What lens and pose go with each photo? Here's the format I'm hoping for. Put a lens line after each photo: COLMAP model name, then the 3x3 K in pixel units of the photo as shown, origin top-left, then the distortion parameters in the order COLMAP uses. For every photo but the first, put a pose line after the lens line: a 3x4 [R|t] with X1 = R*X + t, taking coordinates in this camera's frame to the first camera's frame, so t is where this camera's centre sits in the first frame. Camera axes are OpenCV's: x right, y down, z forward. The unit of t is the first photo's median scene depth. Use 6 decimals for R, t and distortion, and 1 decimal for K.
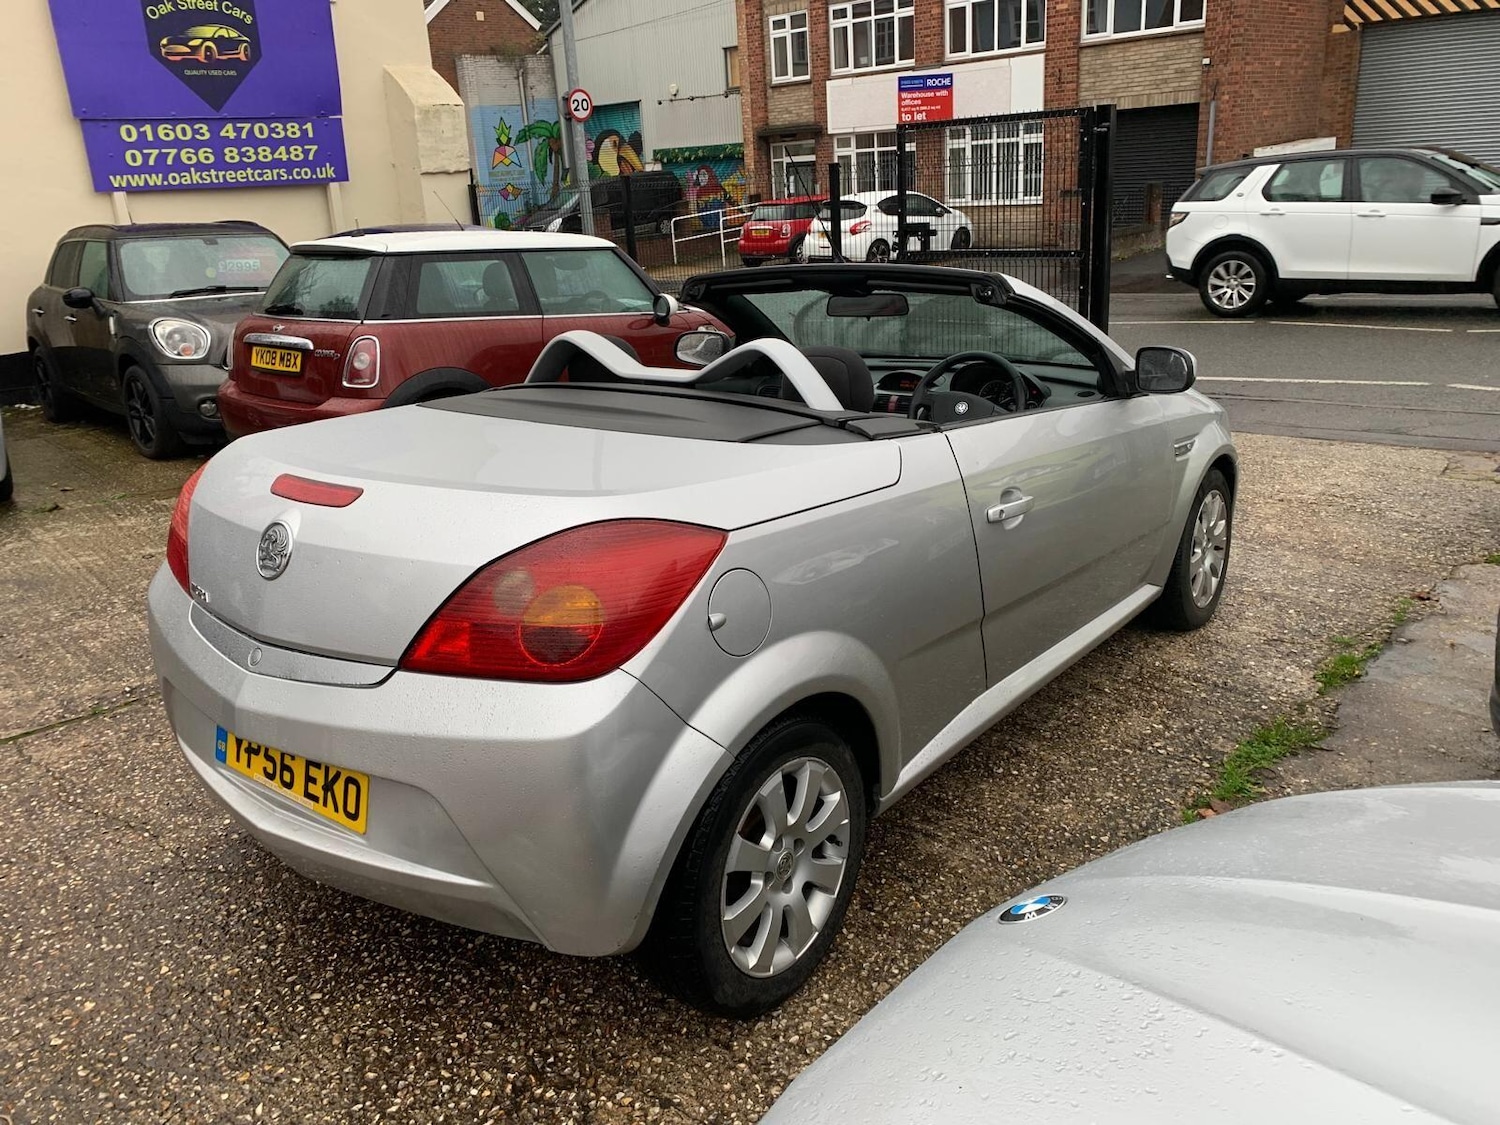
lens RADIAL K [[1143.1, 0, 737.0], [0, 1143.1, 560.0], [0, 0, 1]] dist [0.019461, -0.016805]
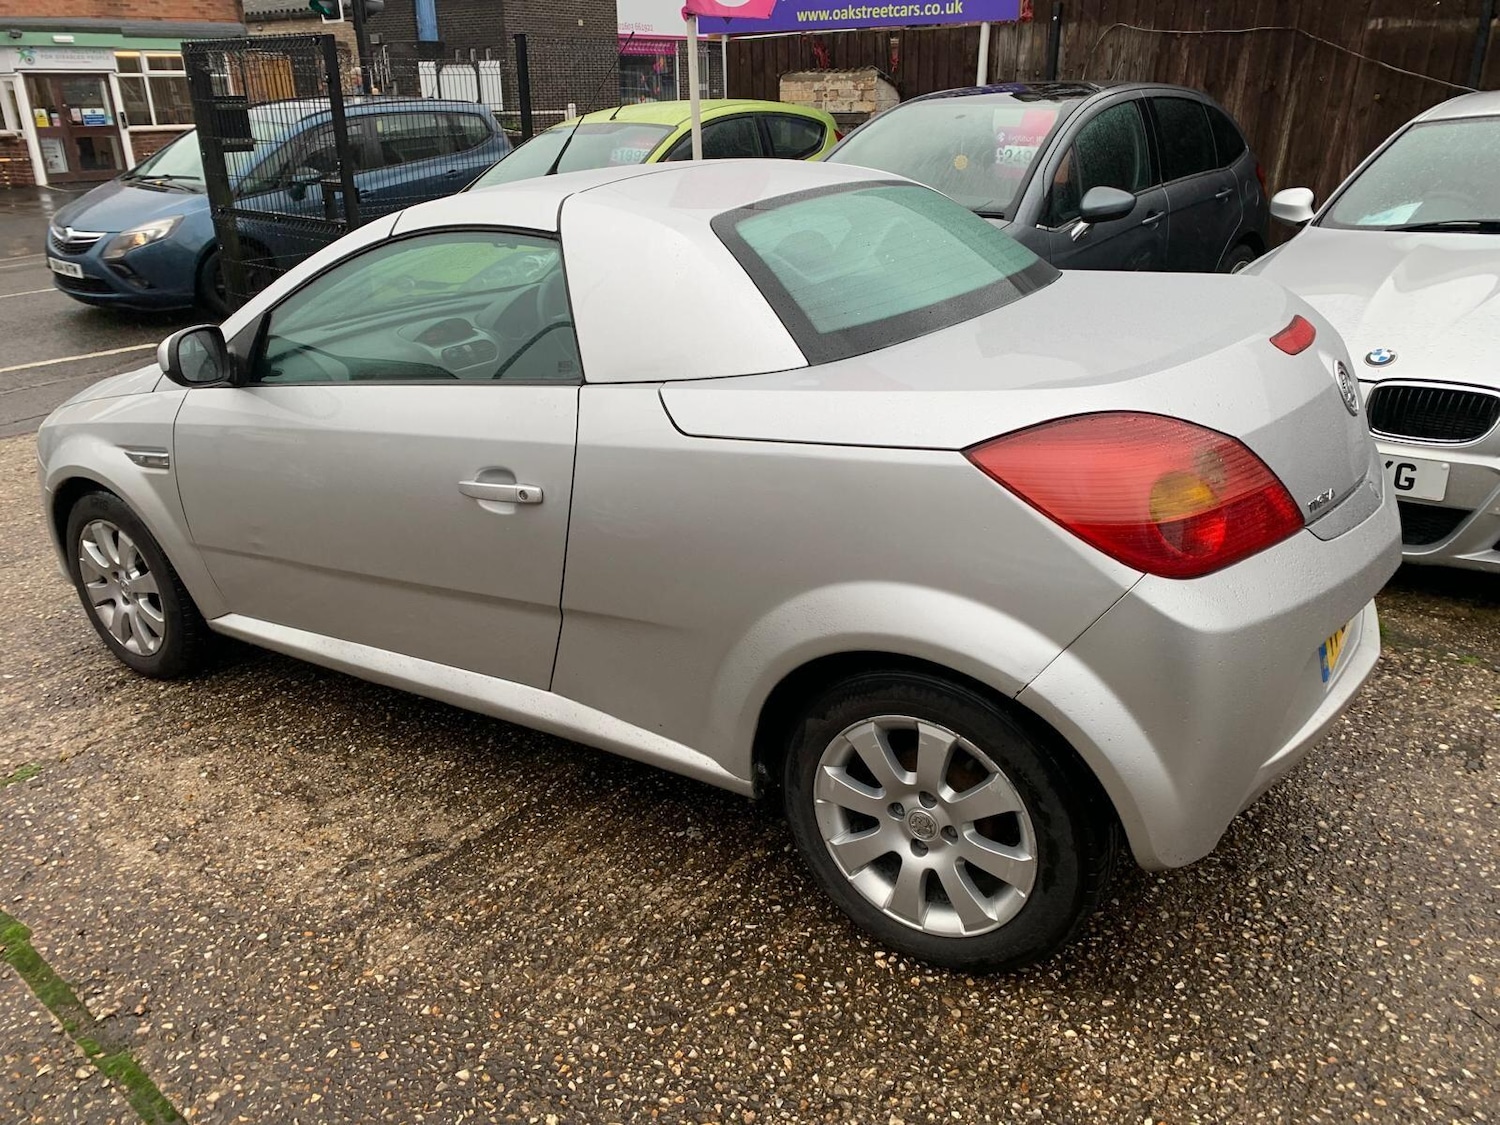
lens RADIAL K [[1120.7, 0, 749.7], [0, 1120.7, 559.6], [0, 0, 1]] dist [0.010641, -0.000493]
pose [[-0.082417, -0.326012, 0.941766, -0.801780], [0.346748, 0.876558, 0.333784, -0.233183], [-0.934331, 0.354065, 0.040800, 0.904473]]
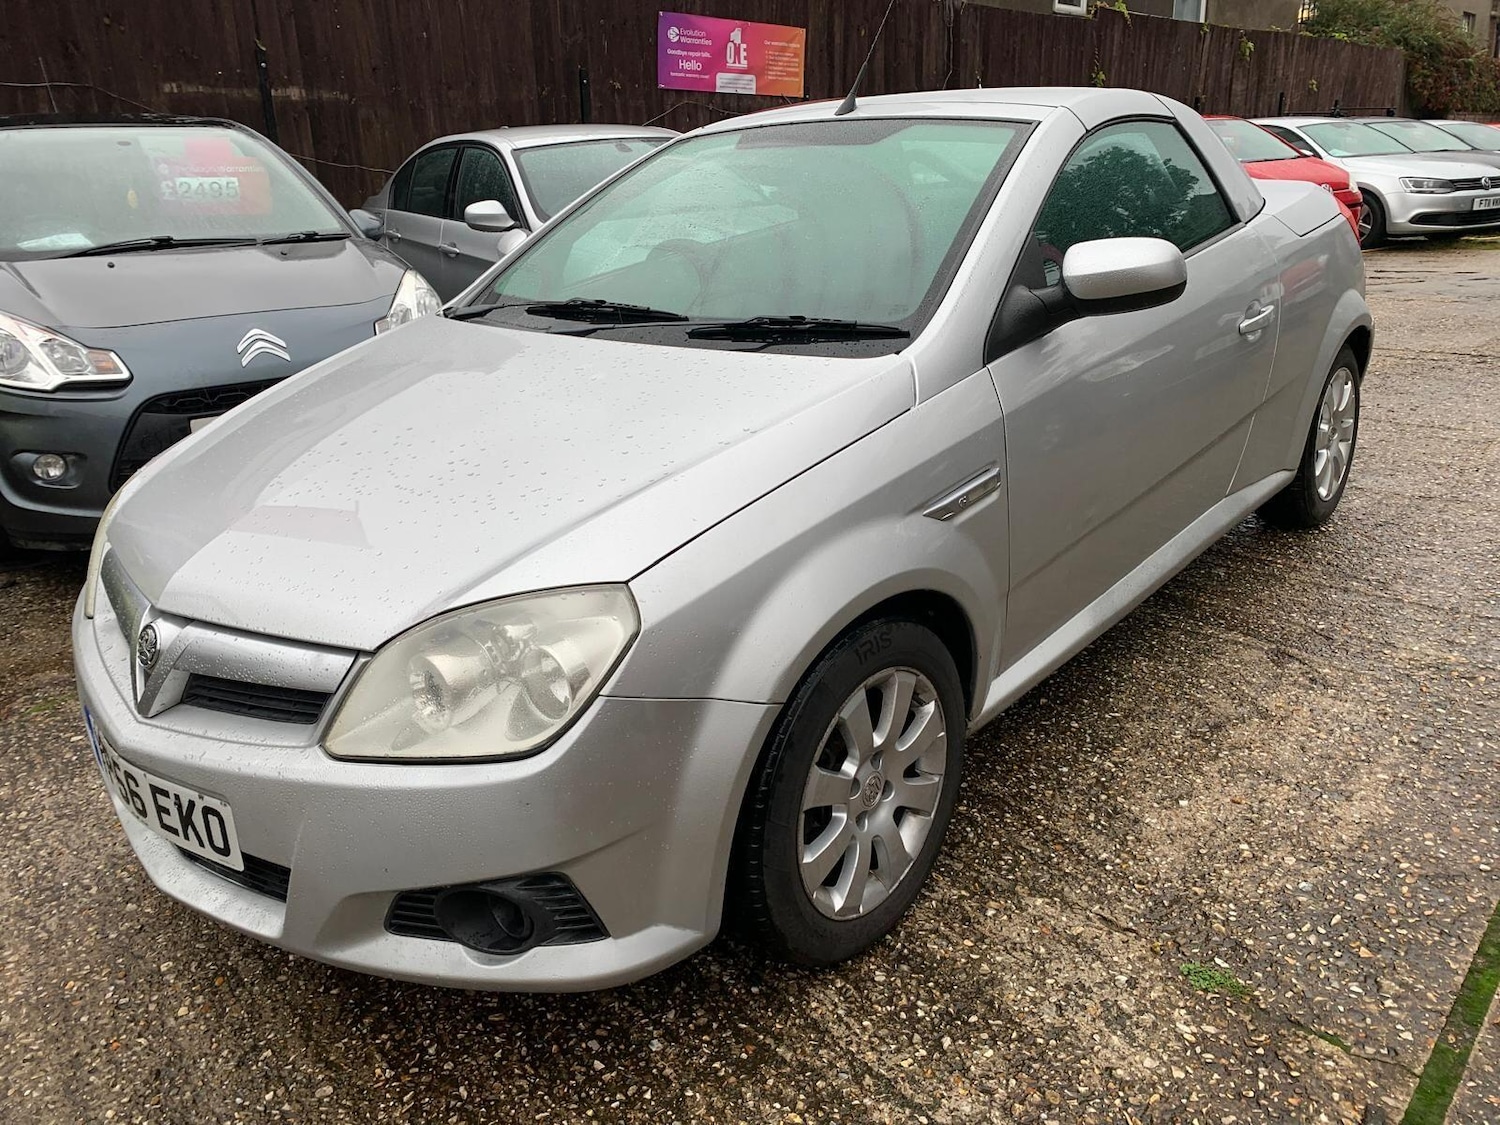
lens RADIAL K [[1121.9, 0, 737.5], [0, 1121.9, 560.0], [0, 0, 1]] dist [0.004962, 0.005947]
pose [[-0.993026, 0.064142, 0.098916, 0.105551], [0.111476, 0.783896, 0.610803, -0.489651], [-0.038361, 0.617570, -0.785580, 1.772295]]
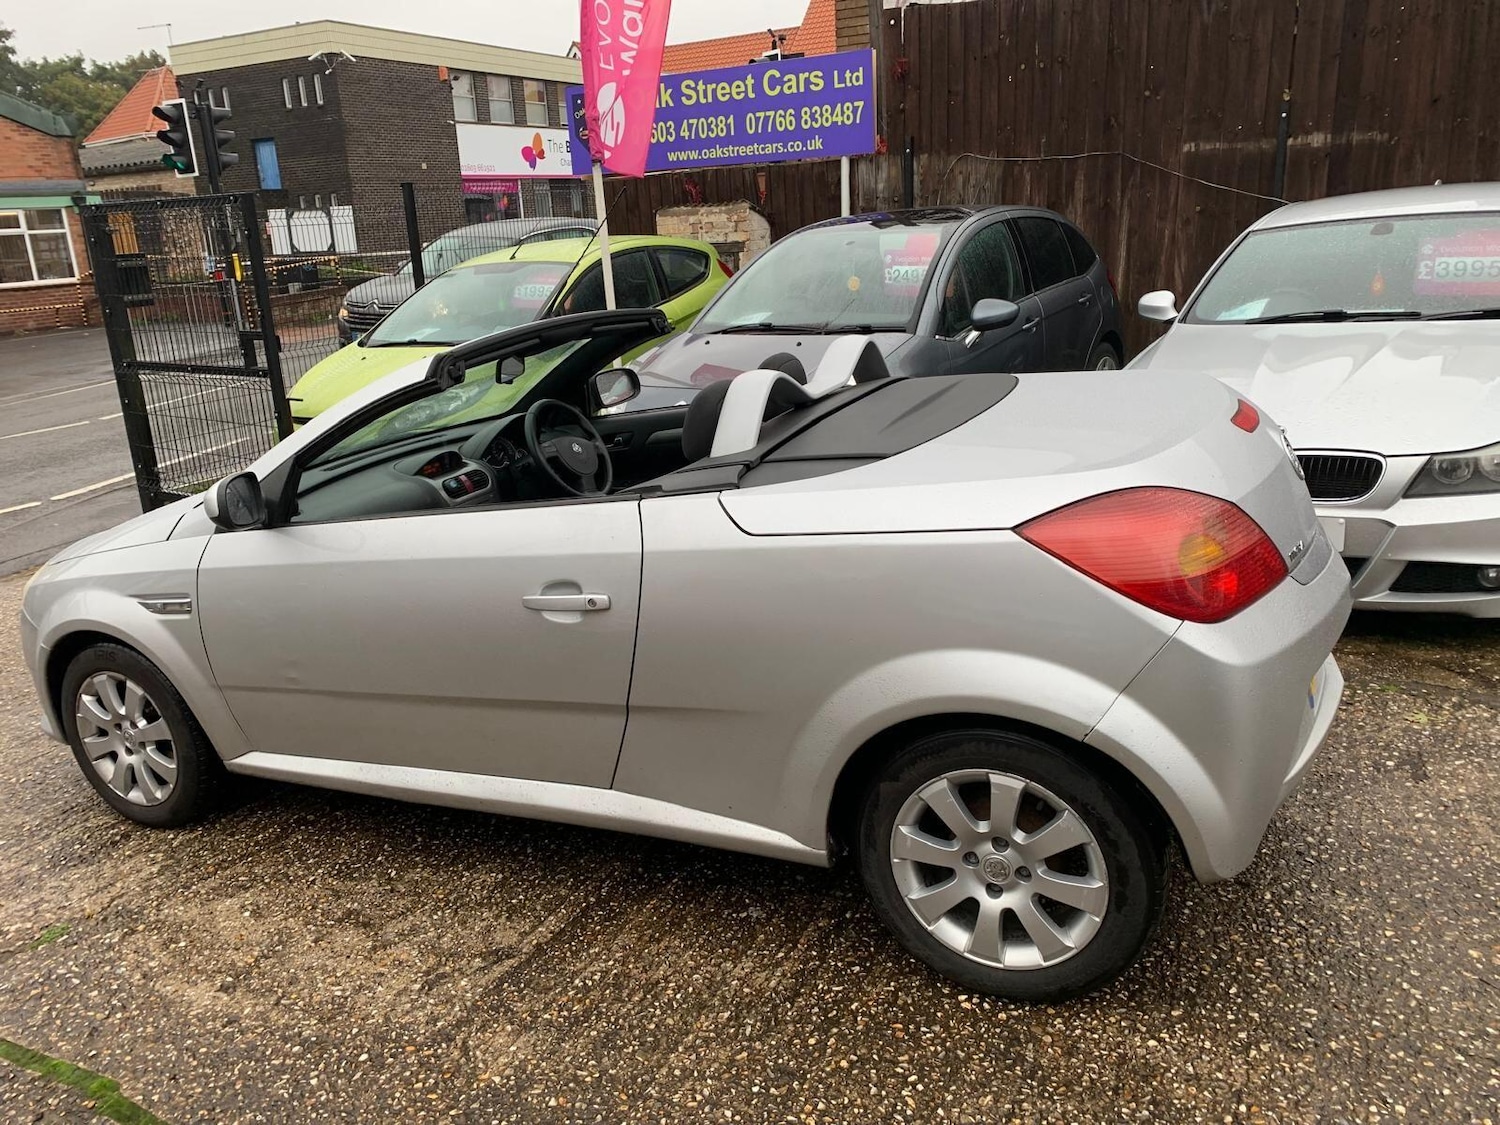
lens RADIAL K [[1121.9, 0, 737.5], [0, 1121.9, 560.0], [0, 0, 1]] dist [0.004962, 0.005947]
pose [[-0.209502, -0.218685, 0.953040, -0.848909], [0.385224, 0.877384, 0.286007, -0.282477], [-0.898728, 0.427053, -0.099570, 1.010718]]
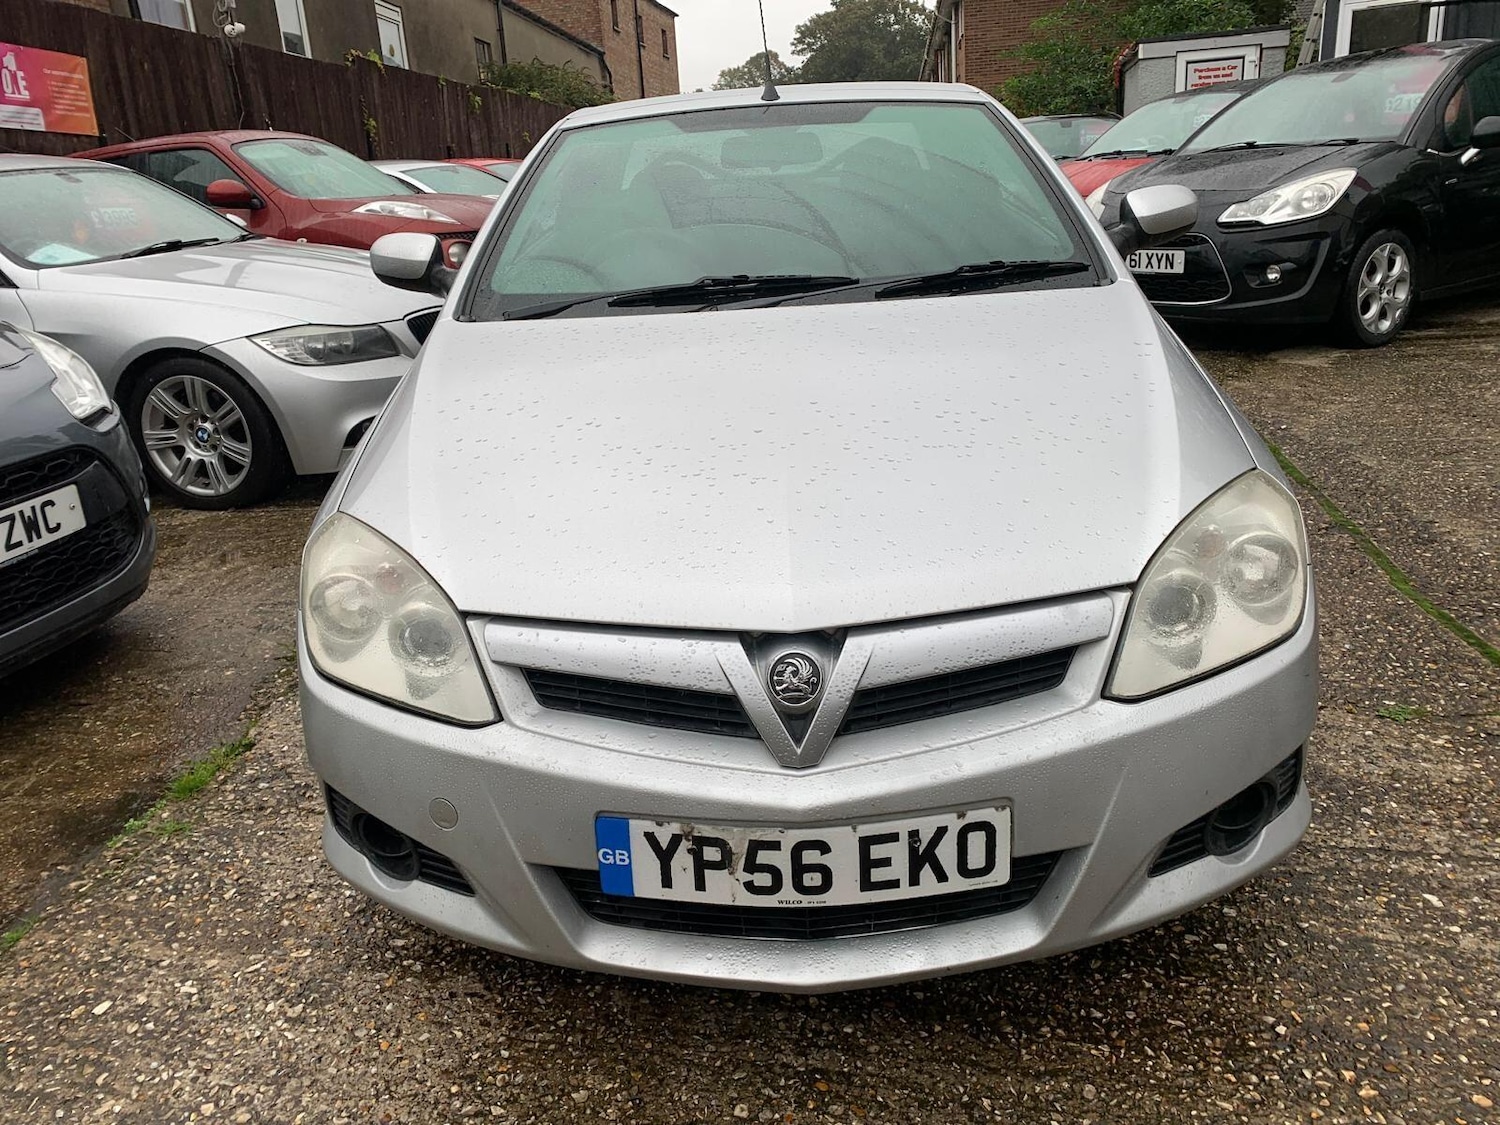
lens RADIAL K [[1116.7, 0, 707.9], [0, 1116.7, 560.8], [0, 0, 1]] dist [0.014581, 0.001173]
pose [[-0.819907, 0.286900, -0.495420, 0.618163], [-0.073309, 0.805628, 0.587868, -0.451454], [0.567784, 0.518316, -0.639508, 1.630984]]
